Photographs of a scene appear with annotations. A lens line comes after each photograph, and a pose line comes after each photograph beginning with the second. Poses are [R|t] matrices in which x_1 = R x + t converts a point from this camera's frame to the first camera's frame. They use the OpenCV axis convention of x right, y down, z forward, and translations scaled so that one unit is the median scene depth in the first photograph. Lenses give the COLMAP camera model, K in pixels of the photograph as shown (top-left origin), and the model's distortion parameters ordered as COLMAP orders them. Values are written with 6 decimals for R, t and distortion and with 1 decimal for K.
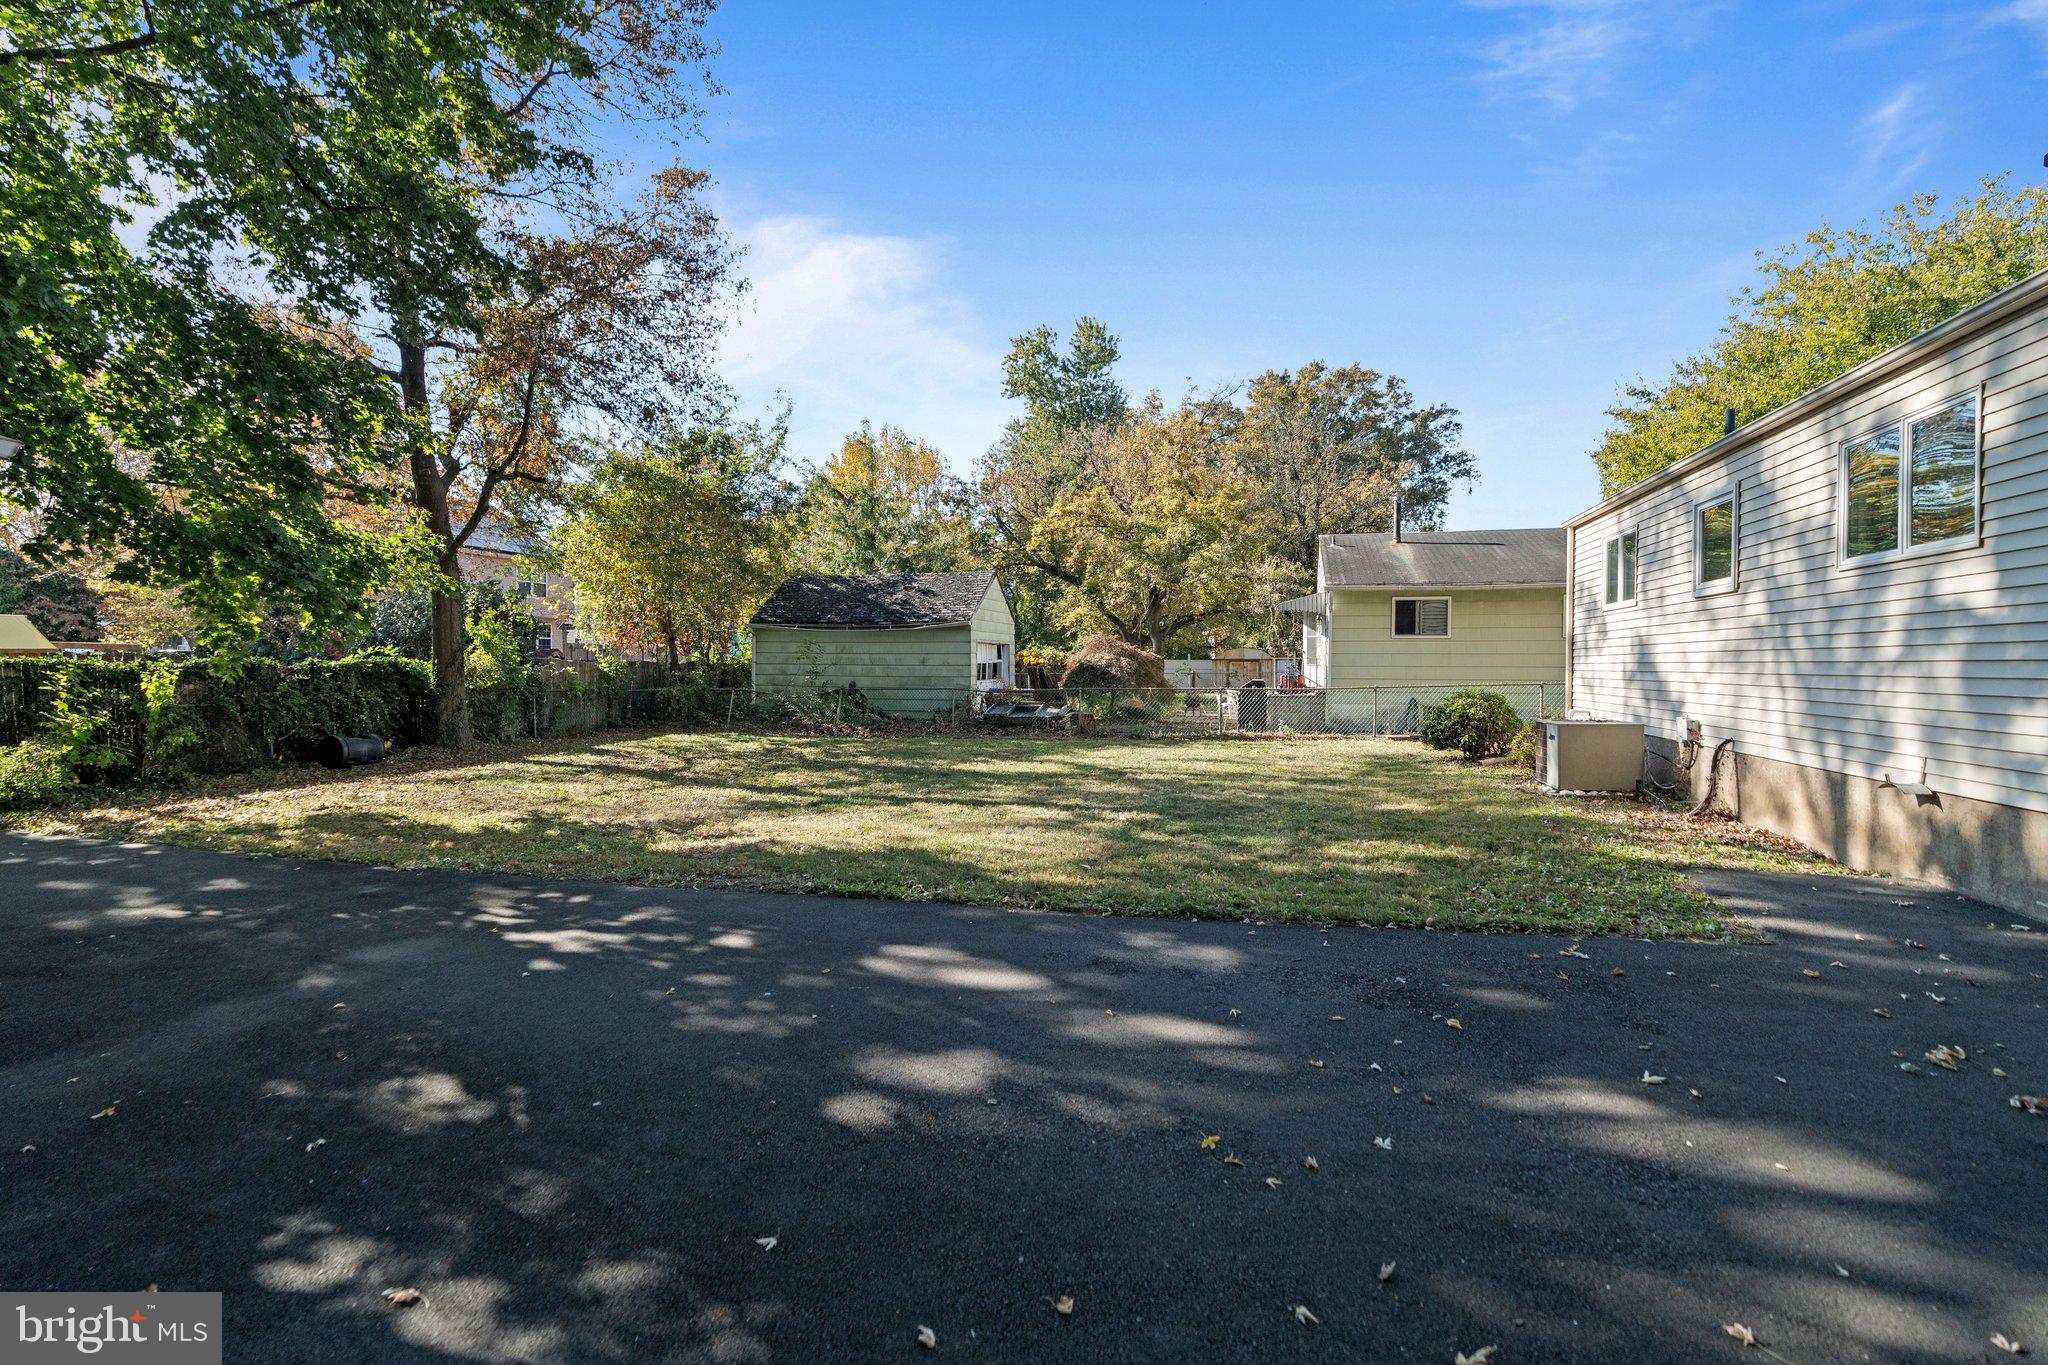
lens RADIAL K [[932.0, 0, 1023.6], [0, 932.0, 688.6], [0, 0, 1]] dist [-0.009779, 0.004293]
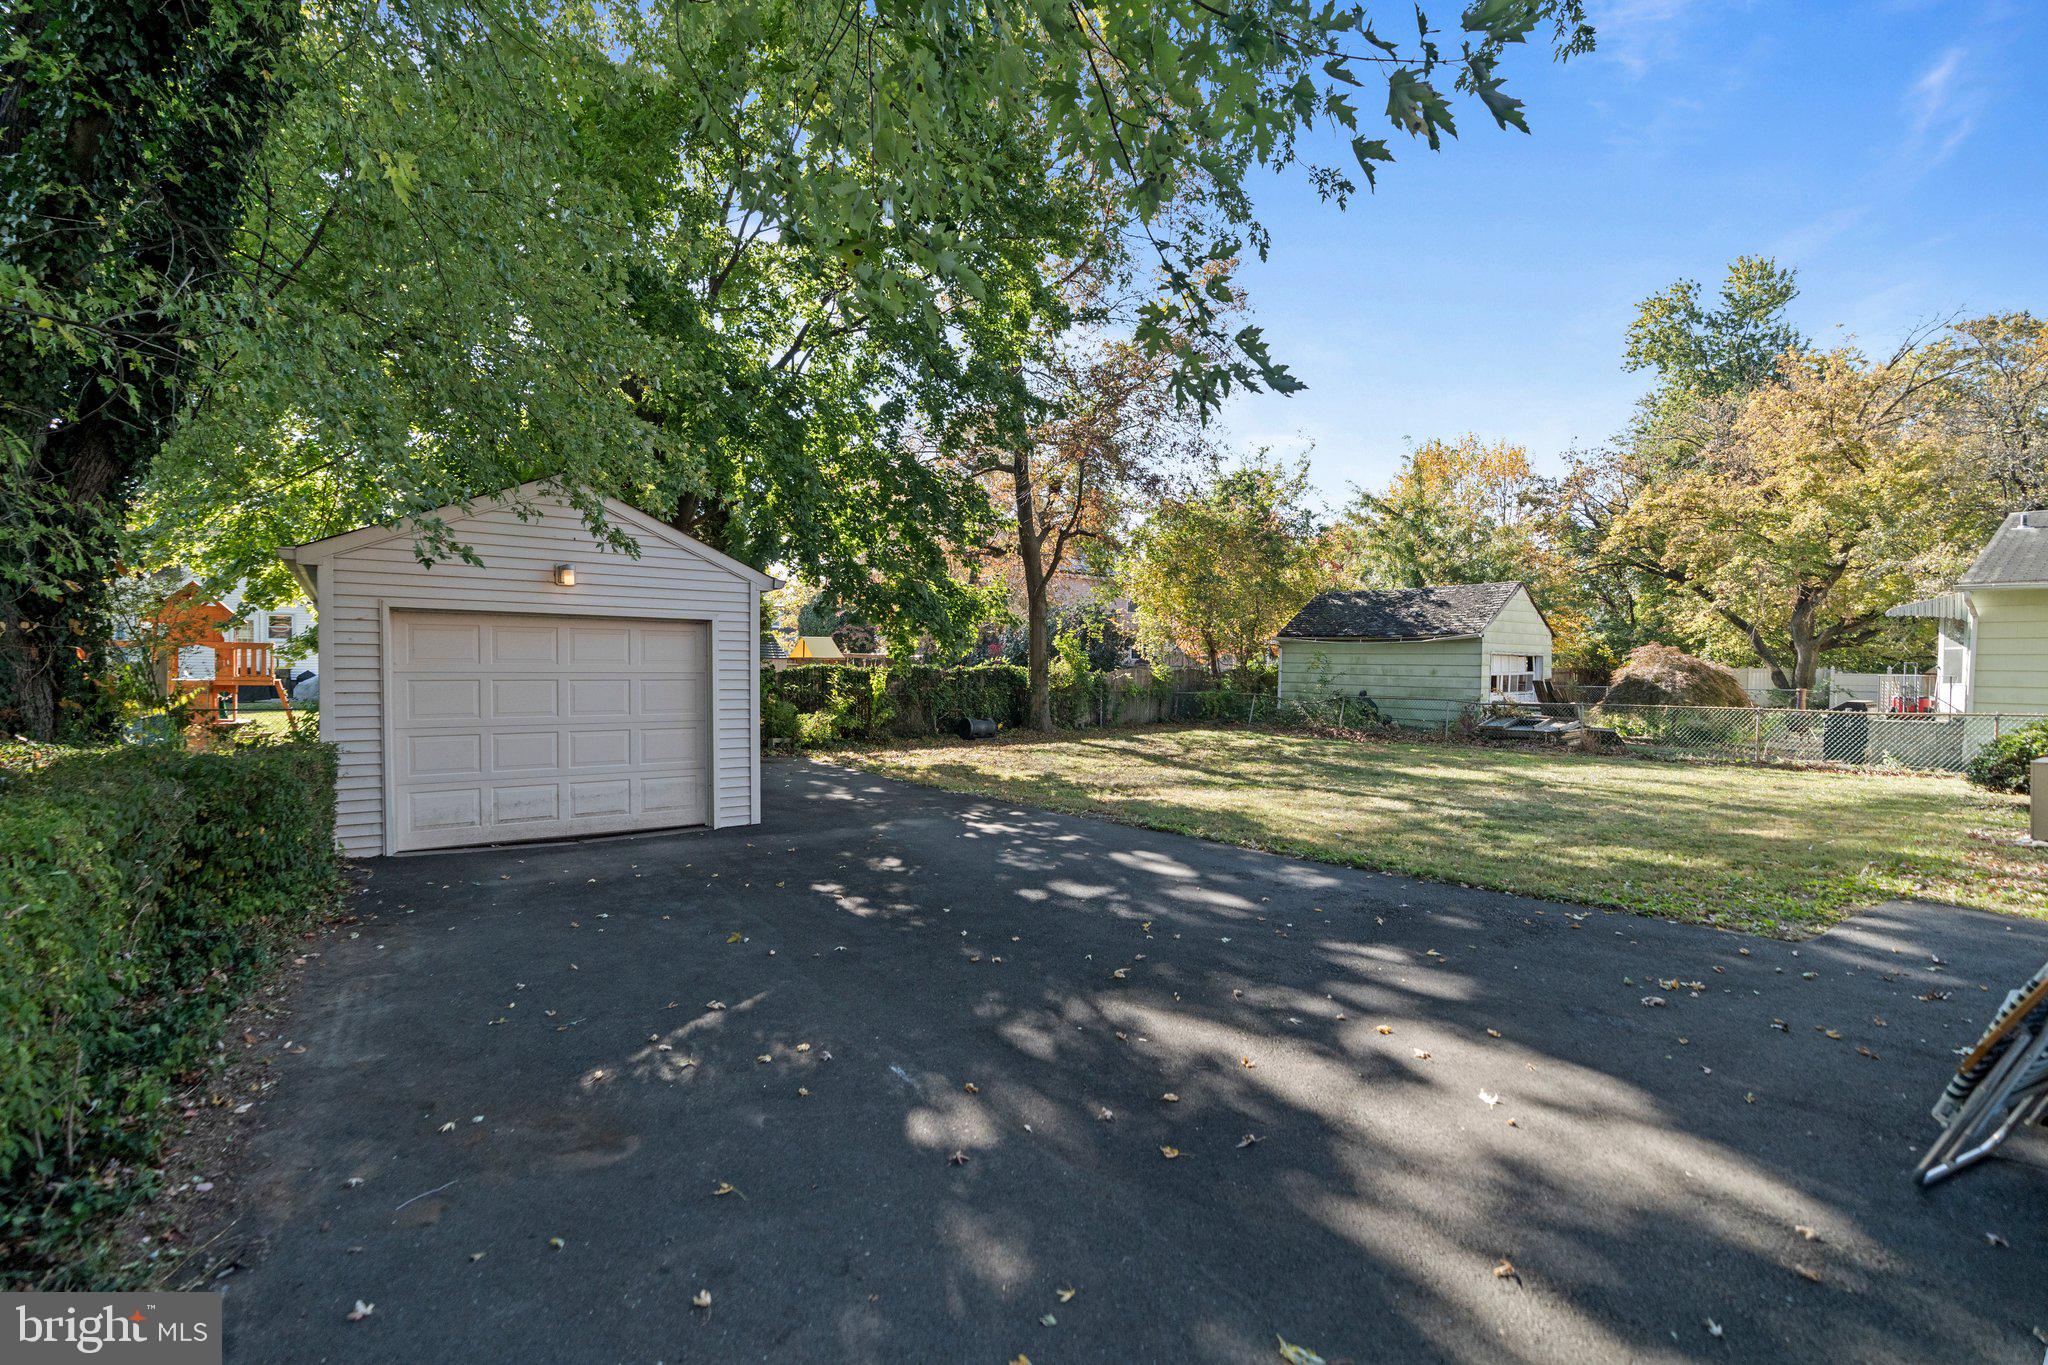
lens RADIAL K [[932.0, 0, 1025.0], [0, 932.0, 695.8], [0, 0, 1]] dist [-0.009779, 0.004293]
pose [[0.802259, 0.029255, -0.596259, 0.199832], [-0.028160, 0.999541, 0.011152, -0.003005], [0.596312, 0.007844, 0.802715, -0.132336]]
